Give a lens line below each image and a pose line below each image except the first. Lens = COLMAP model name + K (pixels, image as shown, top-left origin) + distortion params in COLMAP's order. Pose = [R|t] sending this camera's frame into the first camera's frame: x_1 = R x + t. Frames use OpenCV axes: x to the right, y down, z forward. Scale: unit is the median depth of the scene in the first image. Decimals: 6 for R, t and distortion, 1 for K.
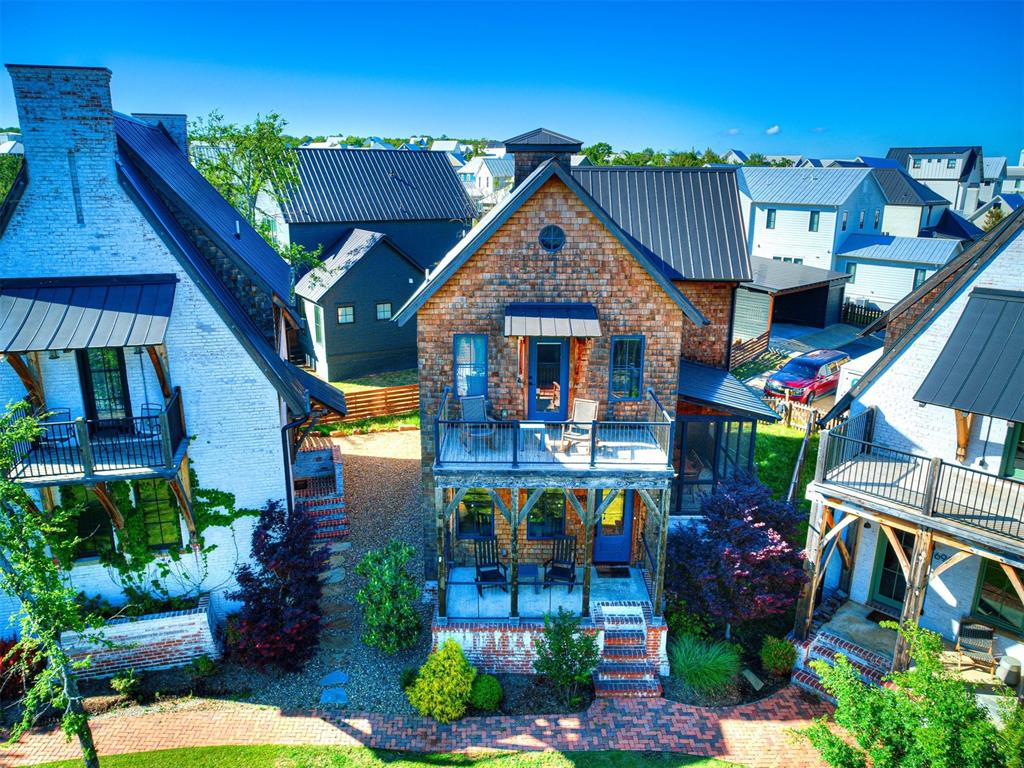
lens RADIAL K [[734.3, 0, 512.0], [0, 734.3, 384.0], [0, 0, 1]] dist [-0.078227, 0.068254]
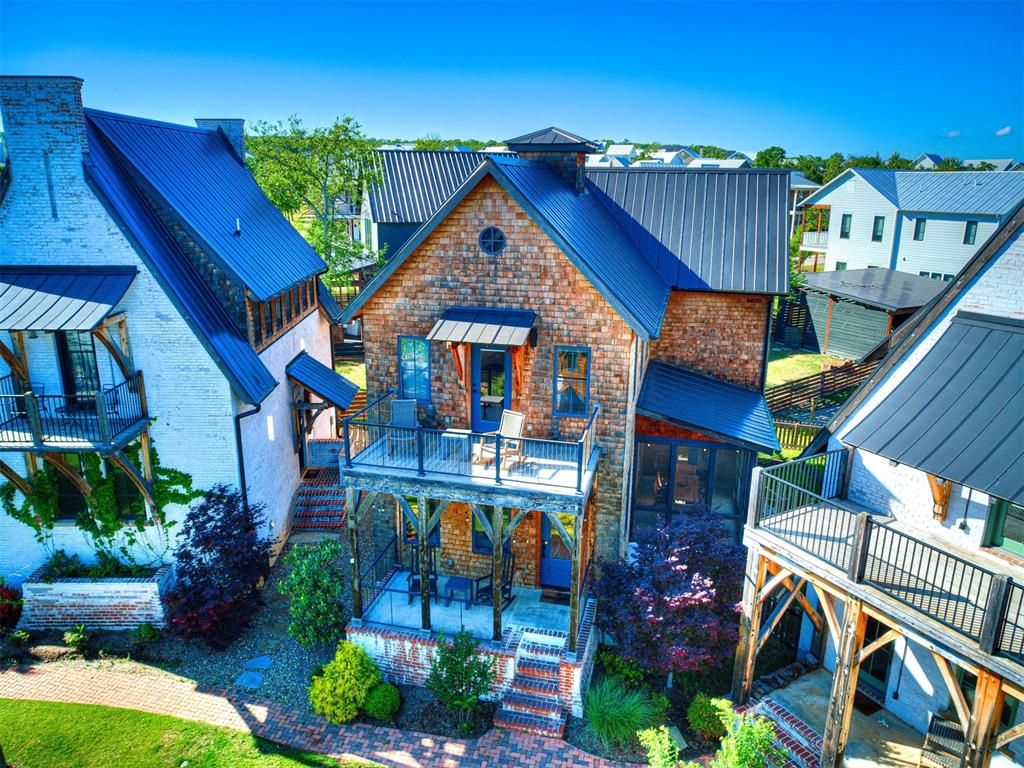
lens RADIAL K [[734.3, 0, 512.0], [0, 734.3, 384.0], [0, 0, 1]] dist [-0.078227, 0.068254]
pose [[0.970224, 0.067688, -0.232558, 0.318371], [-0.069009, 0.997613, 0.002459, -0.016678], [0.232169, 0.013663, 0.972579, 0.079751]]
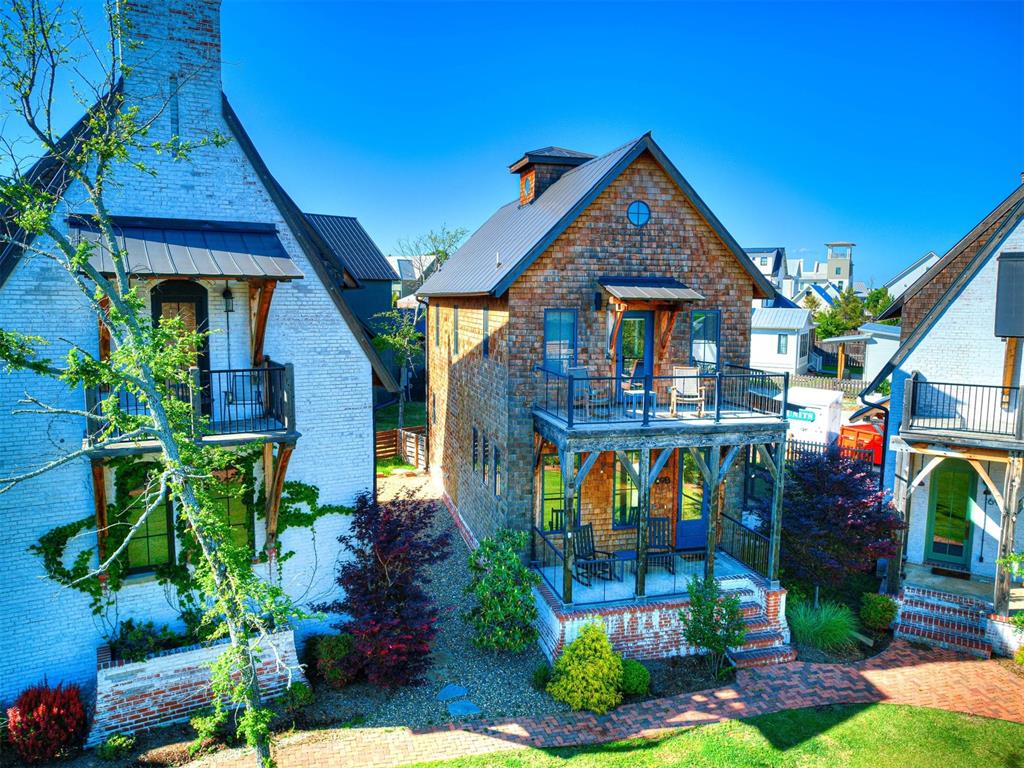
lens RADIAL K [[734.3, 0, 512.0], [0, 734.3, 384.0], [0, 0, 1]] dist [-0.078227, 0.068254]
pose [[0.969258, -0.027613, 0.244494, -0.378920], [0.065369, 0.986871, -0.147688, 0.178855], [-0.237206, 0.159130, 0.958338, 0.100403]]
